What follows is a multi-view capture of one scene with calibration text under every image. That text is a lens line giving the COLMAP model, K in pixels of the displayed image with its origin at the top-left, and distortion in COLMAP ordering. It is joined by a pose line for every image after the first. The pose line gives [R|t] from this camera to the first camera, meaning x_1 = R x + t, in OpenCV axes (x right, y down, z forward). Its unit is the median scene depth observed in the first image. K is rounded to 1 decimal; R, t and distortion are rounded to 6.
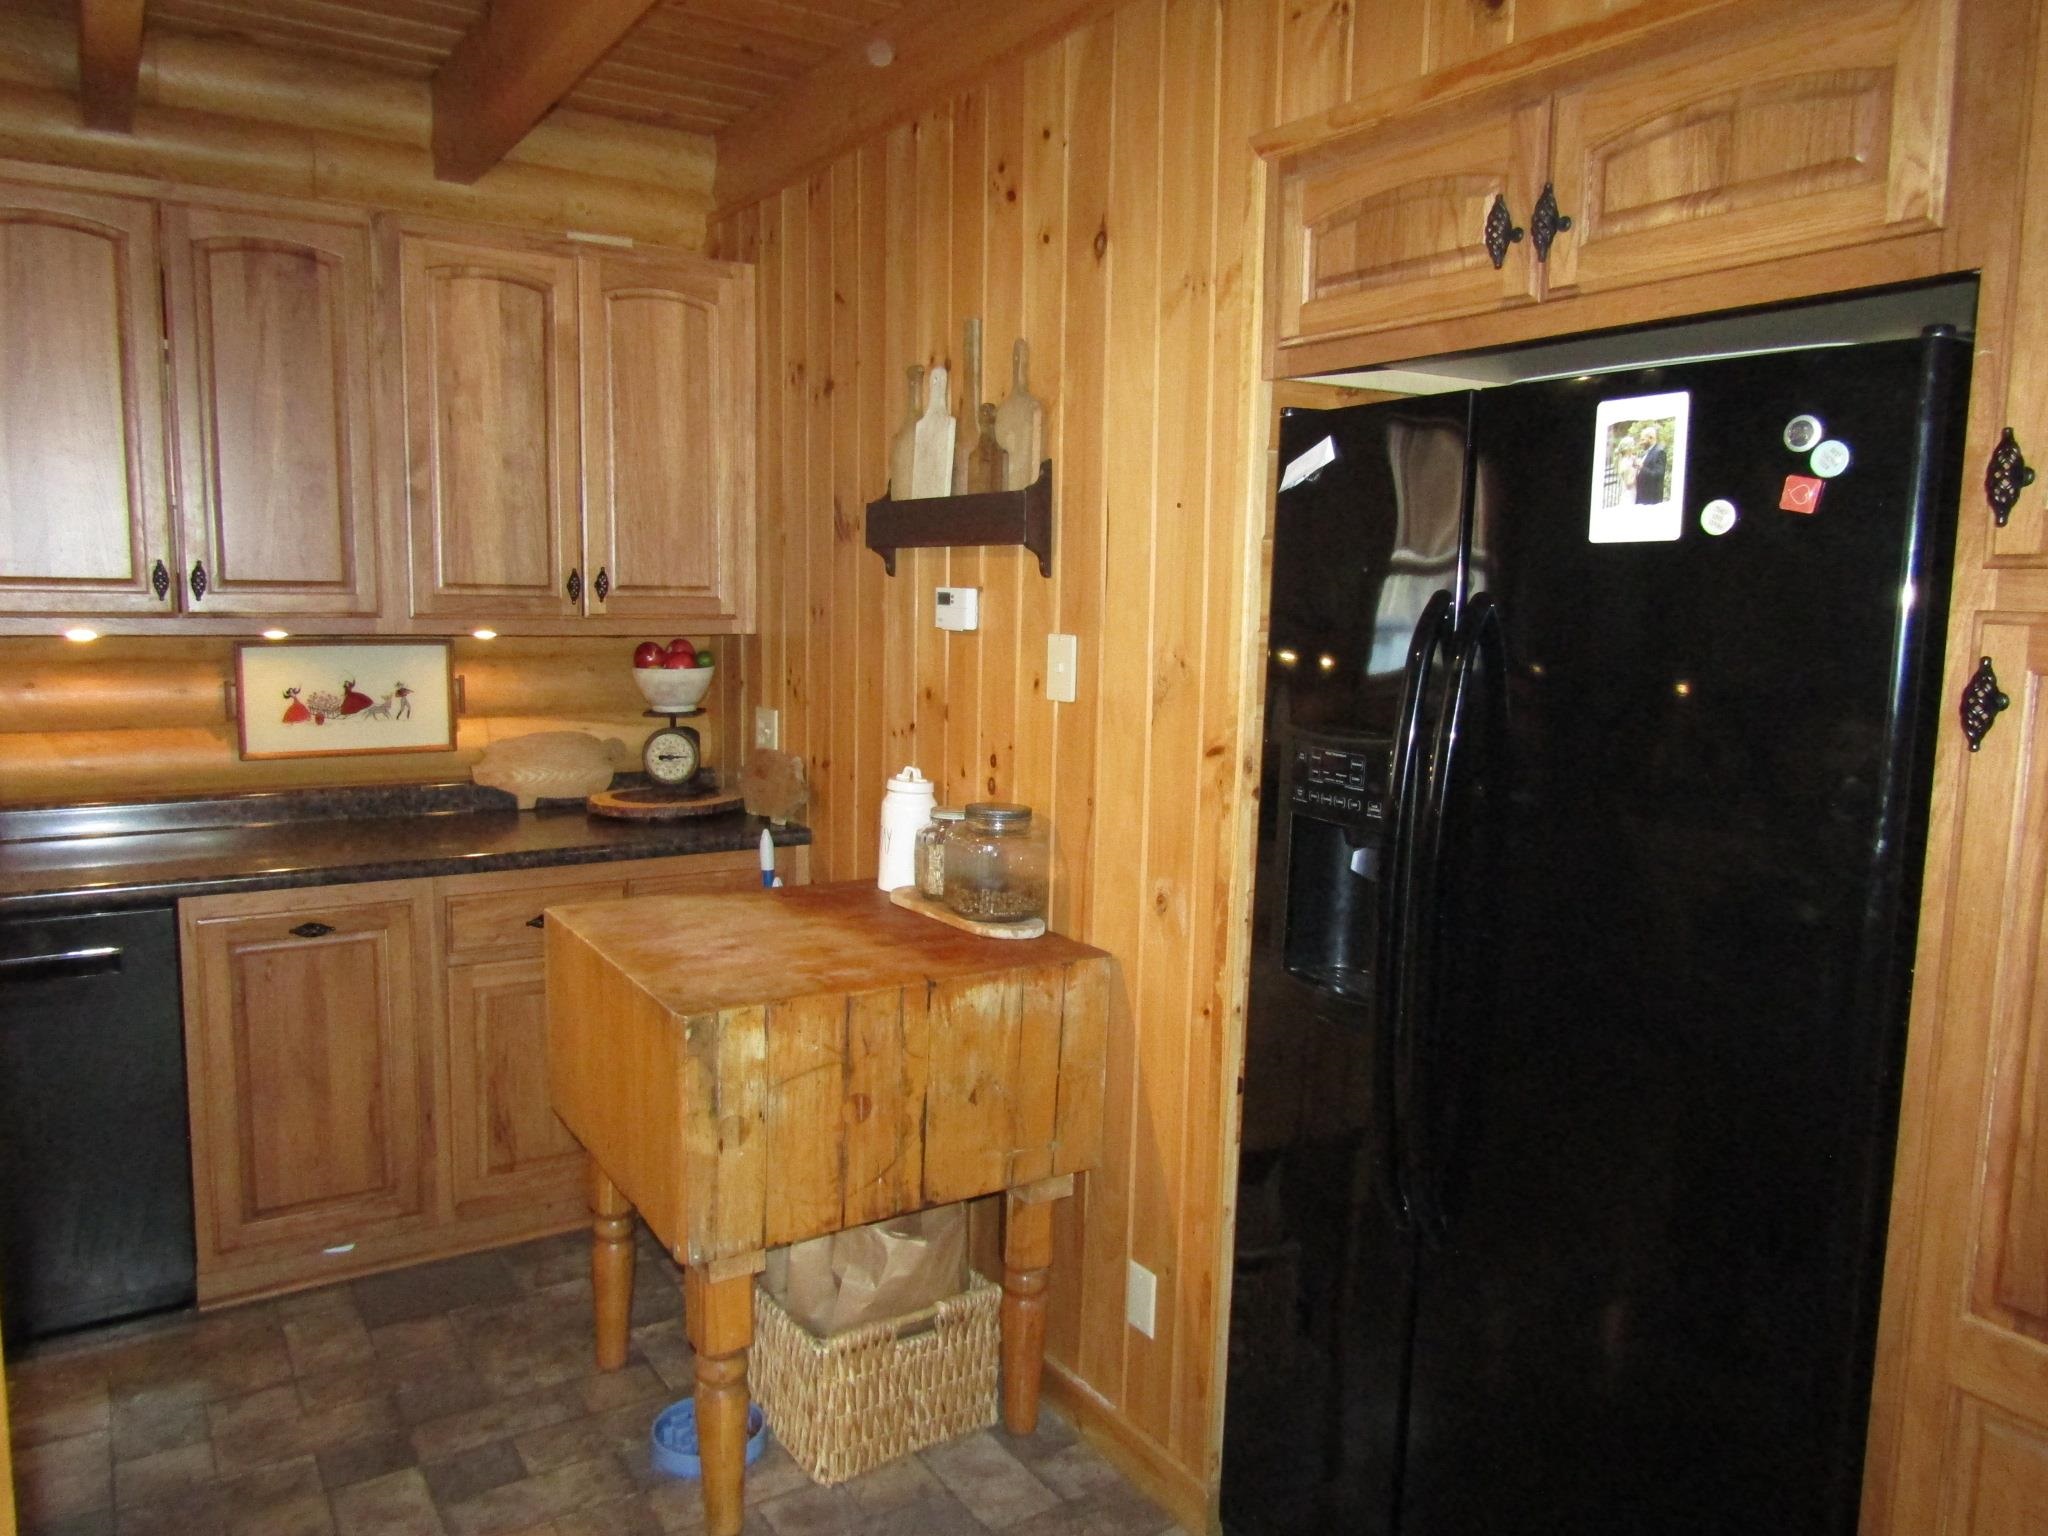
lens RADIAL K [[1451.0, 0, 1017.9], [0, 1451.0, 768.7], [0, 0, 1]] dist [-0.019213, 0.007824]
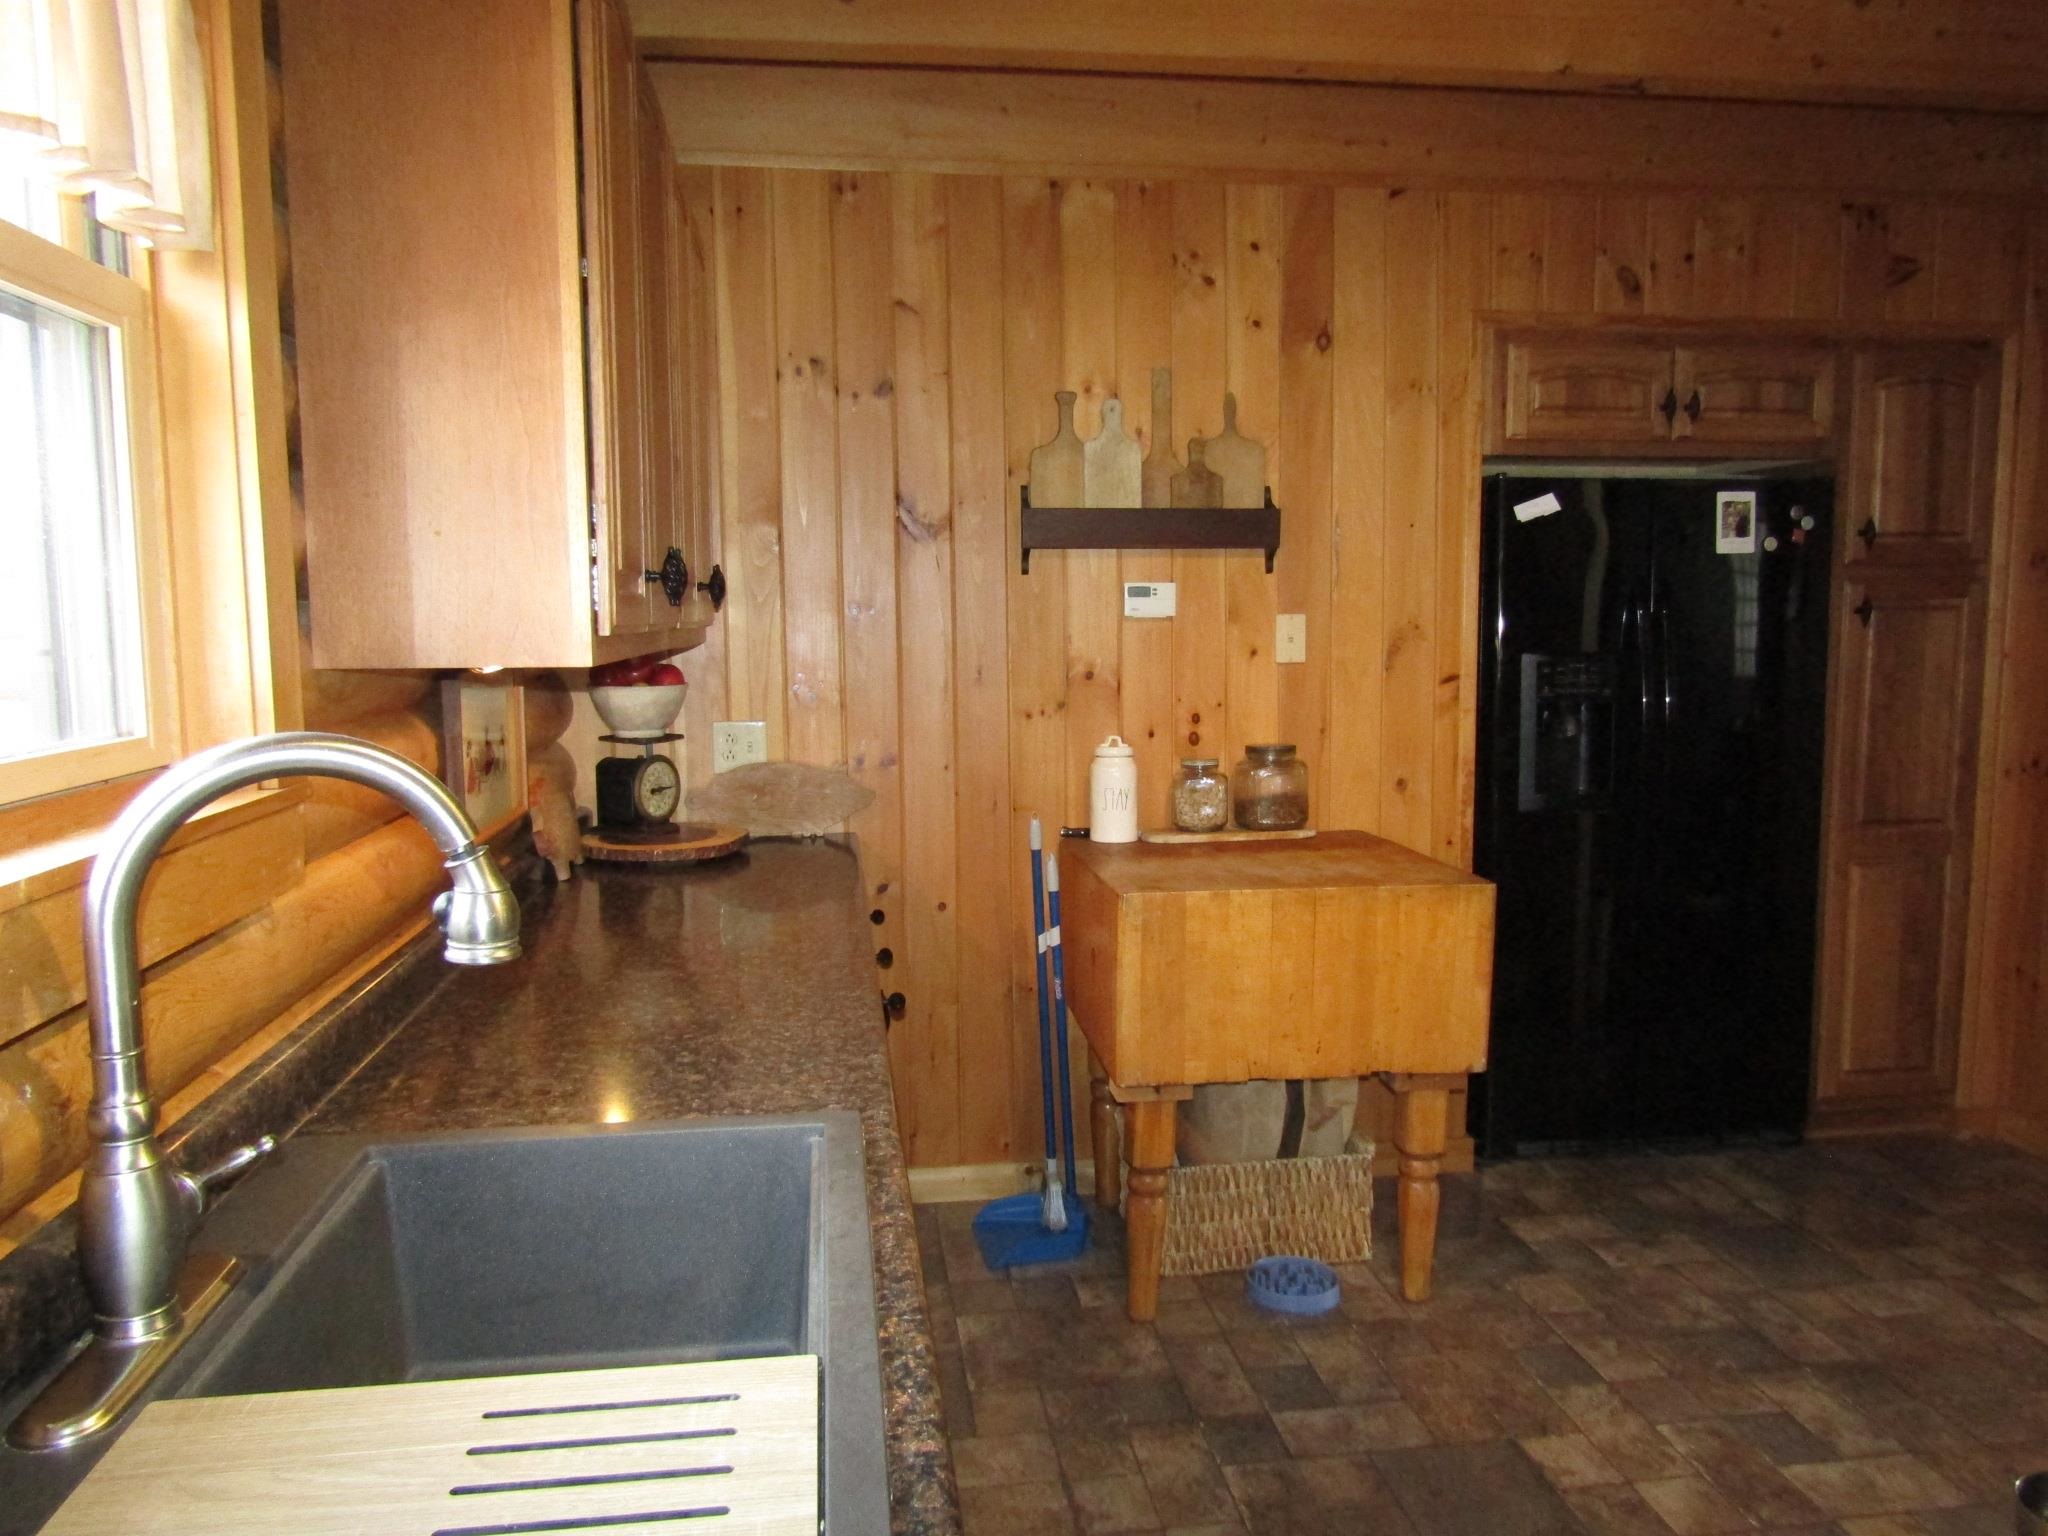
lens RADIAL K [[1451.0, 0, 1012.8], [0, 1451.0, 772.2], [0, 0, 1]] dist [-0.019213, 0.007824]
pose [[0.425051, -0.116833, 0.897598, -1.349082], [0.129776, 0.989256, 0.067309, -0.071354], [-0.895818, 0.087876, 0.435646, 0.651833]]
